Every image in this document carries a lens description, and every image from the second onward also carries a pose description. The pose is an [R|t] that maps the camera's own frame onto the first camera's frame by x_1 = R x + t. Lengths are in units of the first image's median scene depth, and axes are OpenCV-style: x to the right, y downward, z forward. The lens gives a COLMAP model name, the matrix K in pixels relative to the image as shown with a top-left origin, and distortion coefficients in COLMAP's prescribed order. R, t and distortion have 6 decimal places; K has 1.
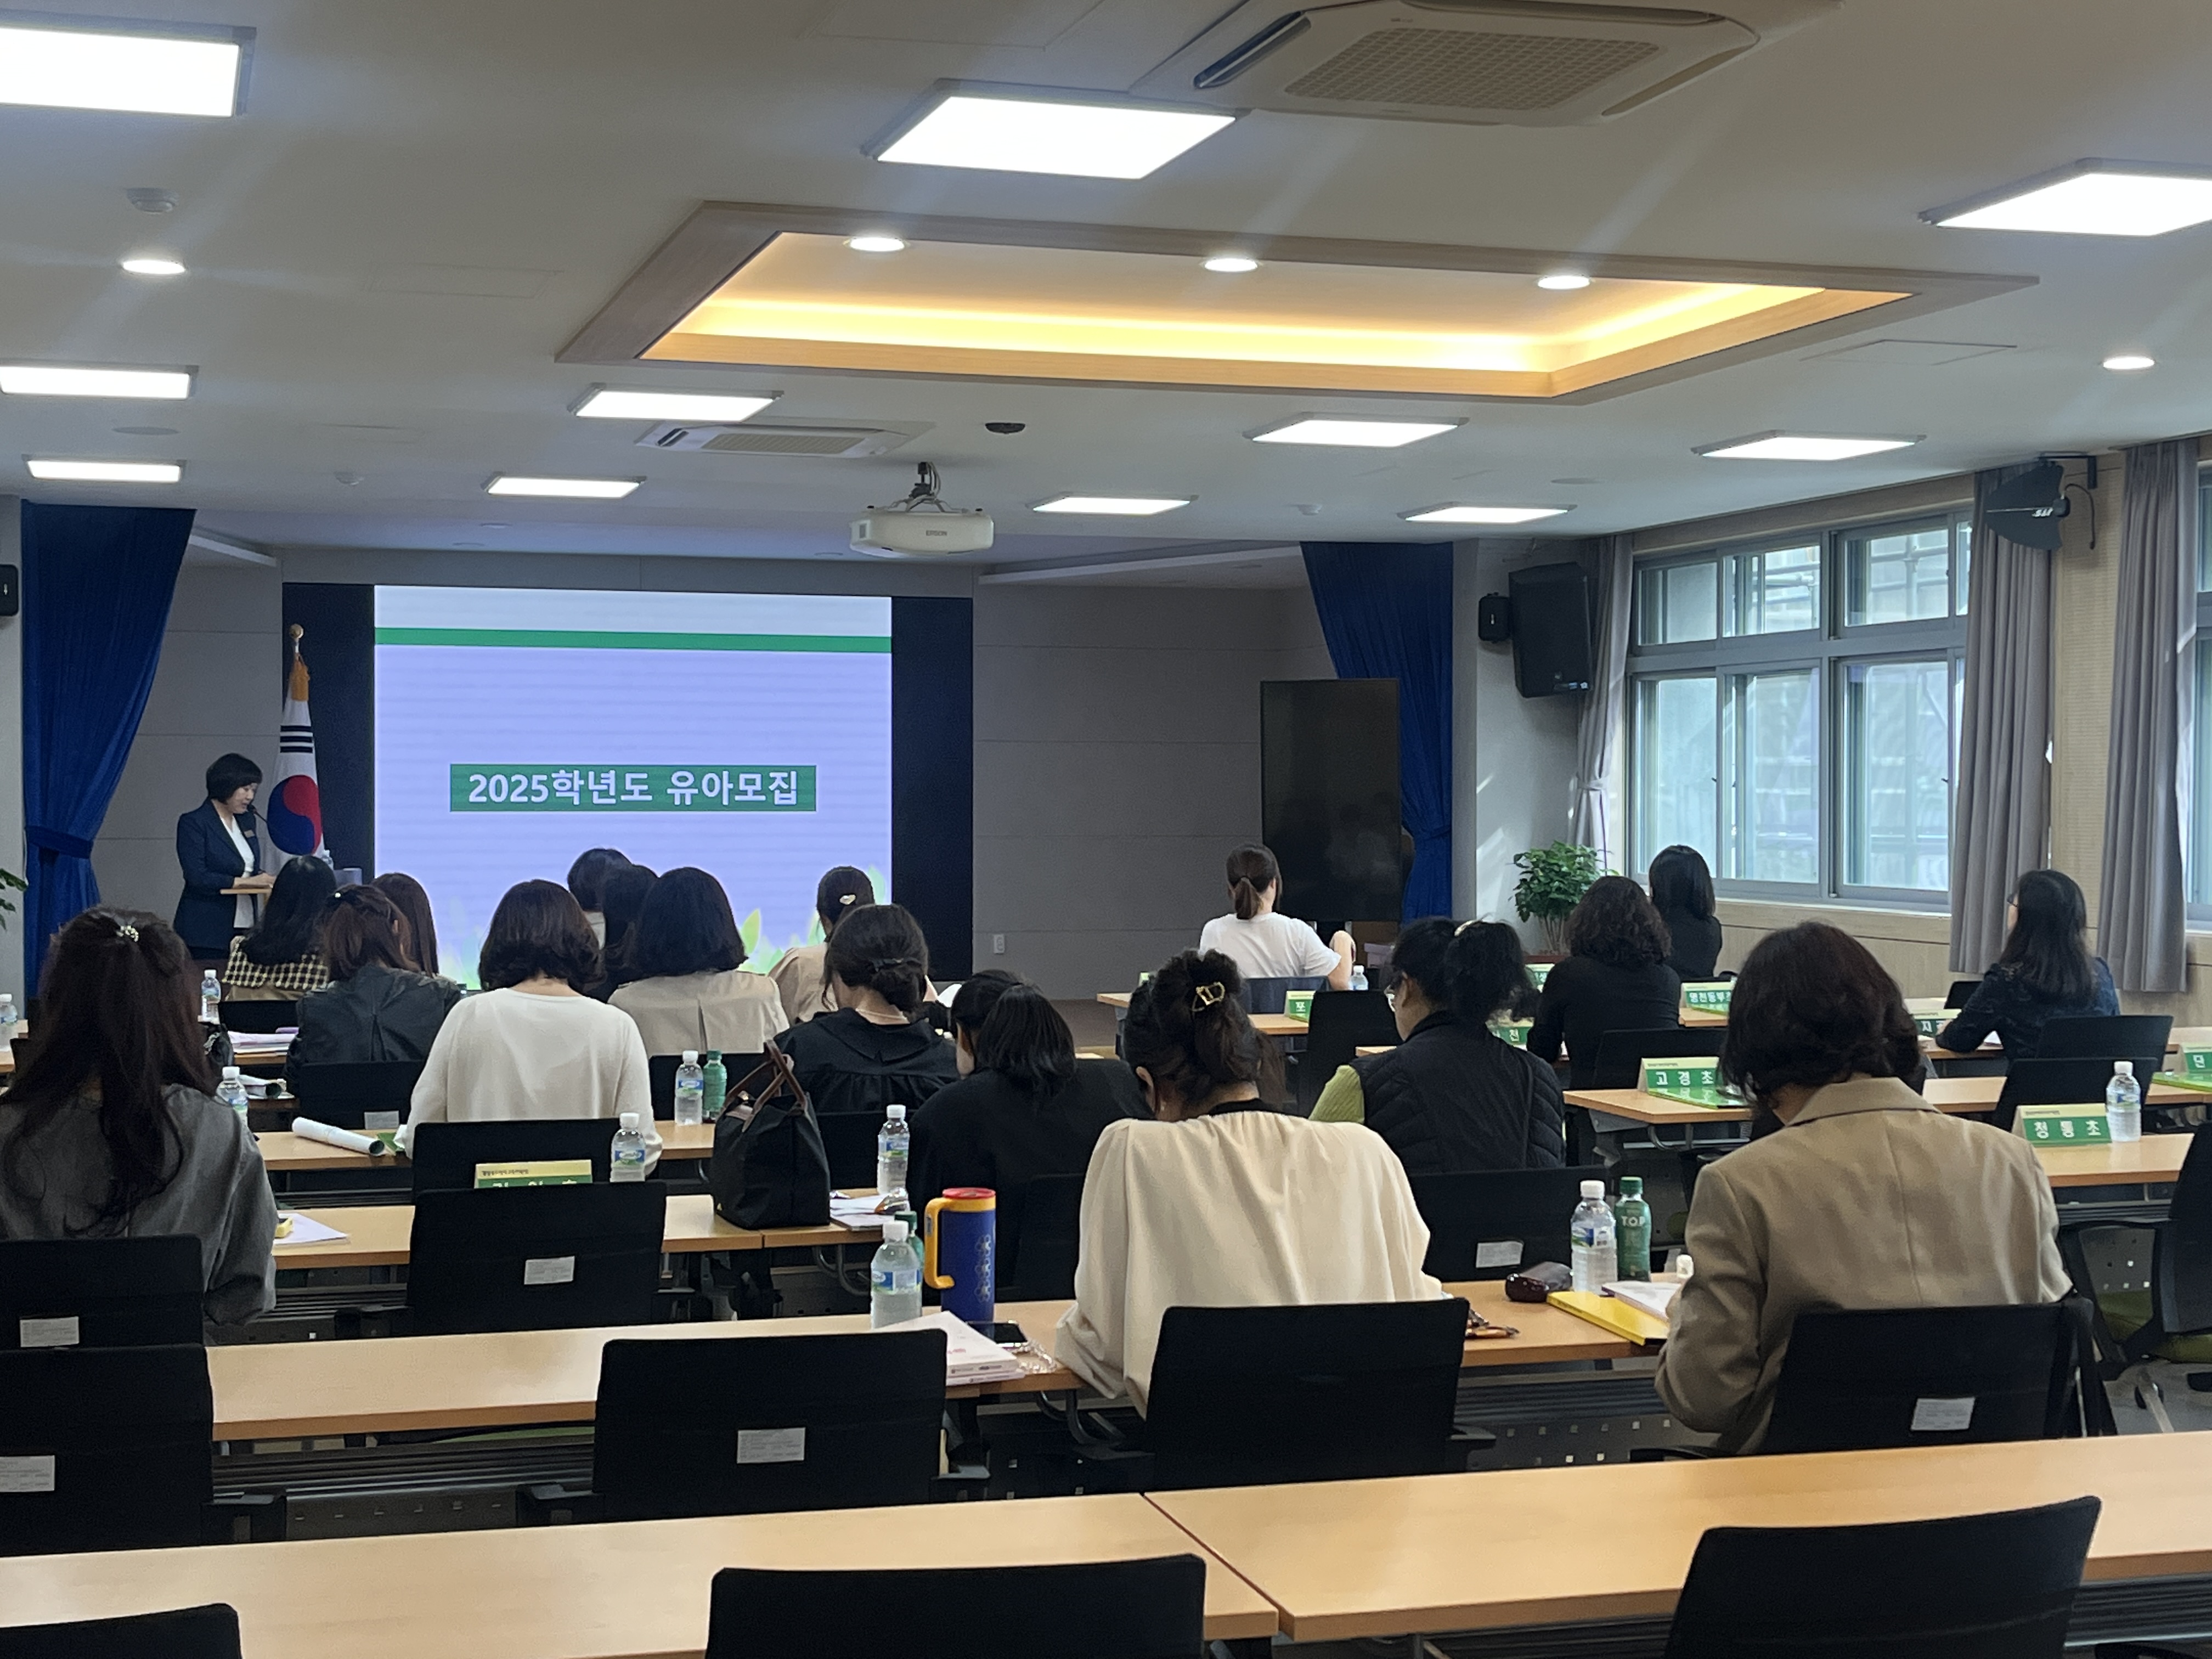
lens RADIAL K [[3074.5, 0, 1108.3], [0, 3074.5, 824.0], [0, 0, 1]] dist [0.028046, 0.000000]
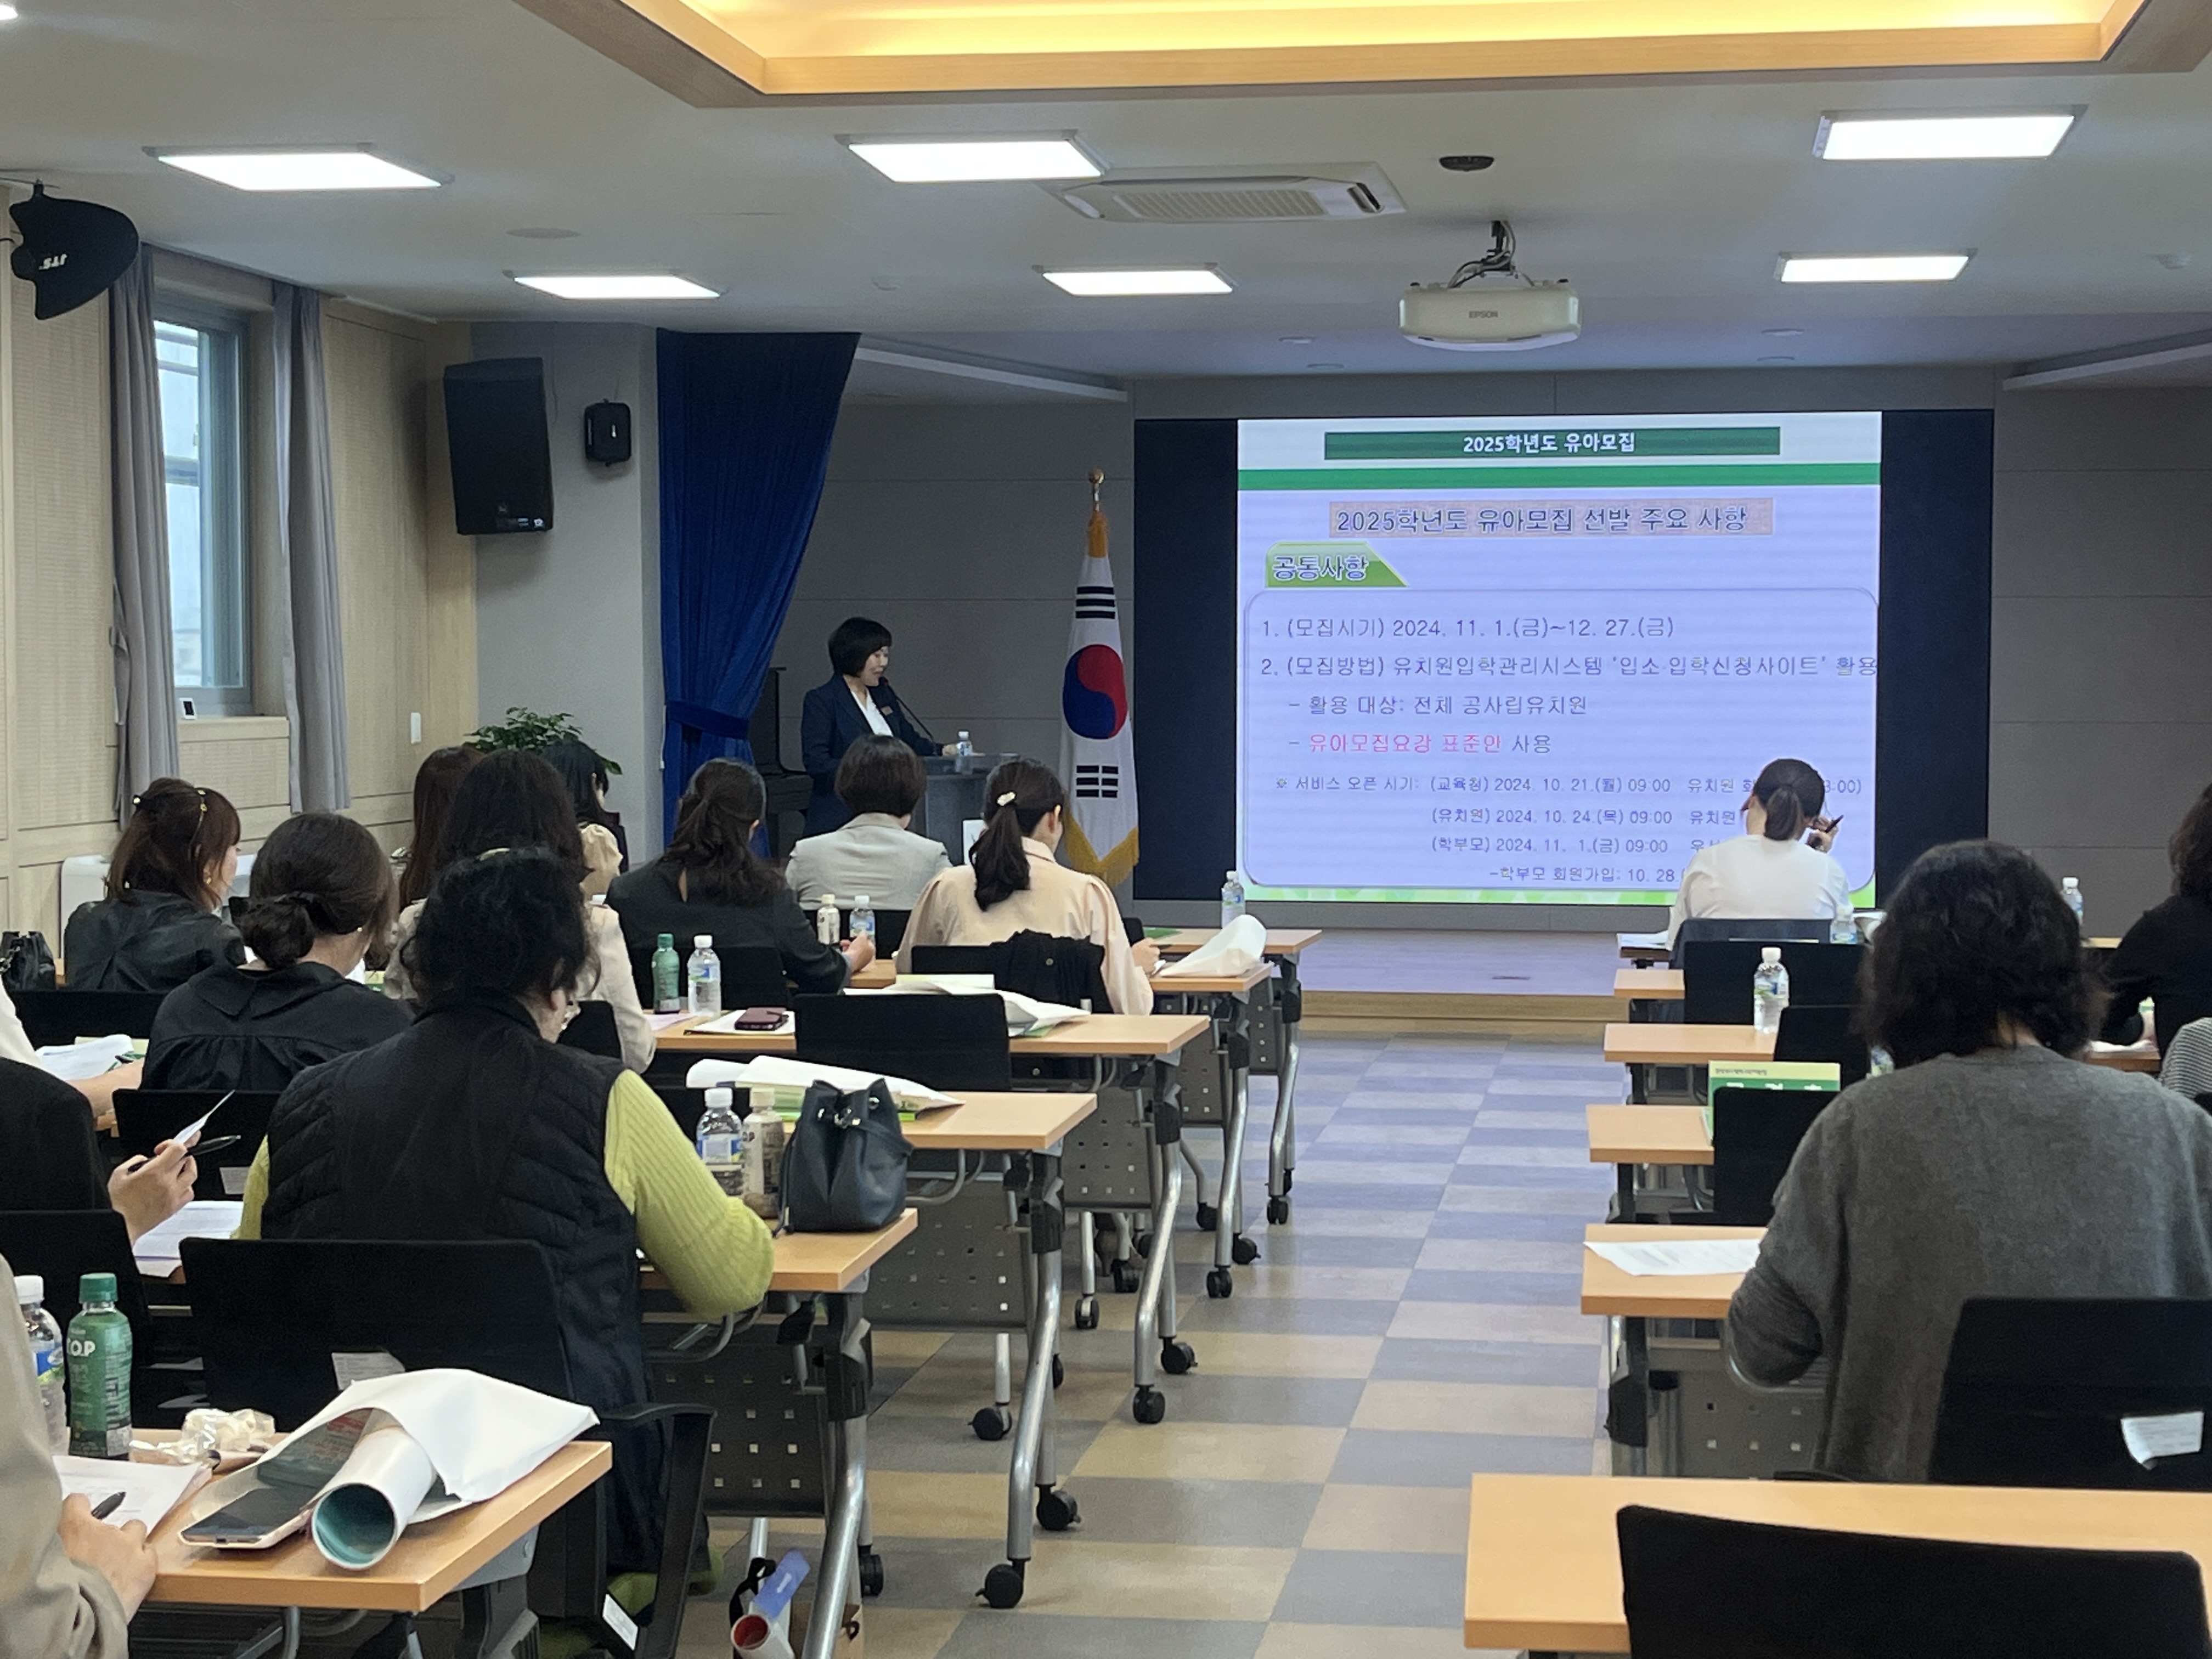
lens RADIAL K [[3563.4, 0, 1116.8], [0, 3563.4, 825.2], [0, 0, 1]] dist [0.056481, 0.000000]
pose [[0.900043, 0.016263, -0.435497, 0.209289], [-0.002512, 0.999480, 0.032133, 0.002694], [0.435794, -0.027827, 0.899616, 0.140295]]
